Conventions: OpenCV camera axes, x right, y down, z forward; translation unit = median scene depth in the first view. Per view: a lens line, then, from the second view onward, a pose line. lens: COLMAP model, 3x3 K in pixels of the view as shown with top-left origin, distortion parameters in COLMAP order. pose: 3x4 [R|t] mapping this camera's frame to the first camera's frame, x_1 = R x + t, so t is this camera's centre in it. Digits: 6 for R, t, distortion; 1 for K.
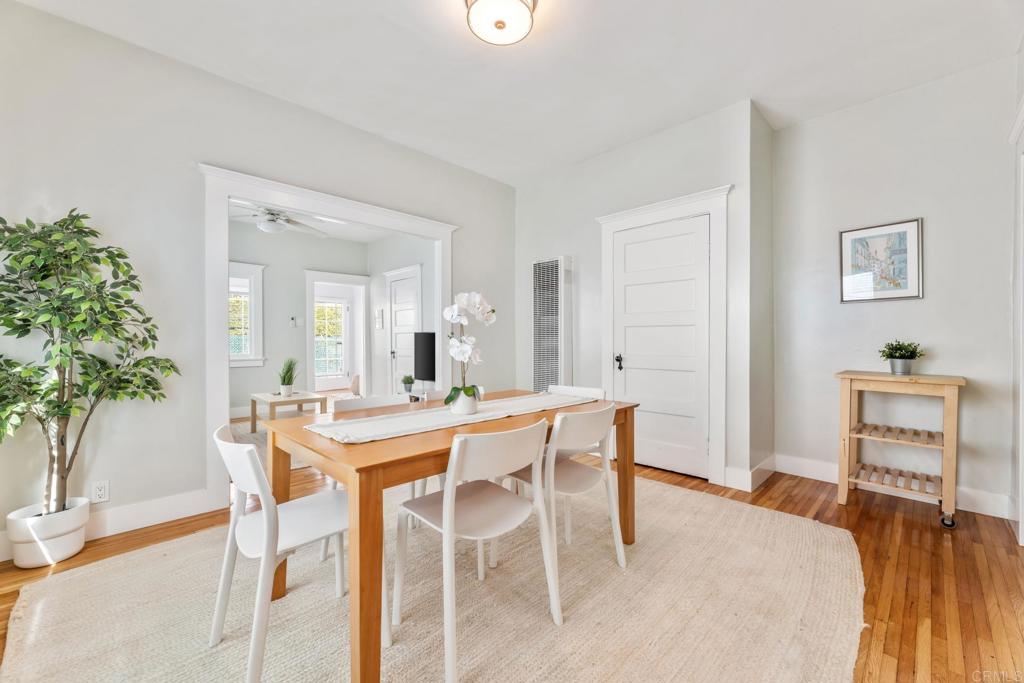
lens RADIAL K [[418.1, 0, 513.5], [0, 418.1, 342.7], [0, 0, 1]] dist [0.000159, 0.000090]
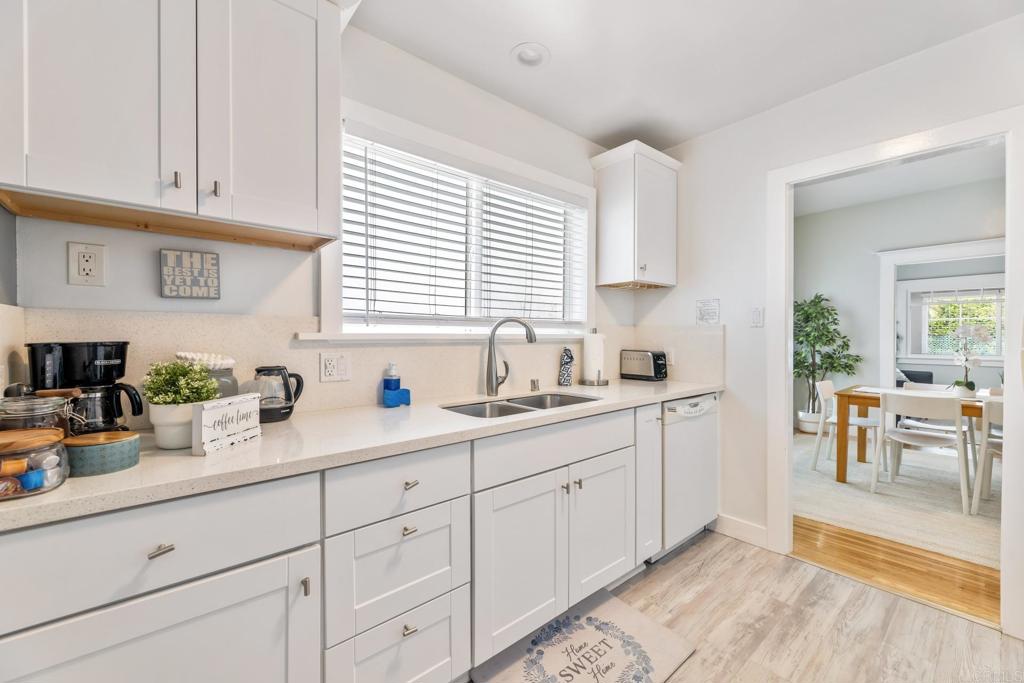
lens RADIAL K [[418.1, 0, 513.5], [0, 418.1, 342.7], [0, 0, 1]] dist [0.000159, 0.000090]
pose [[-0.076260, 0.010628, -0.997031, 1.442227], [0.003088, 0.999941, 0.010423, -0.054804], [0.997083, -0.002284, -0.076289, -0.559485]]
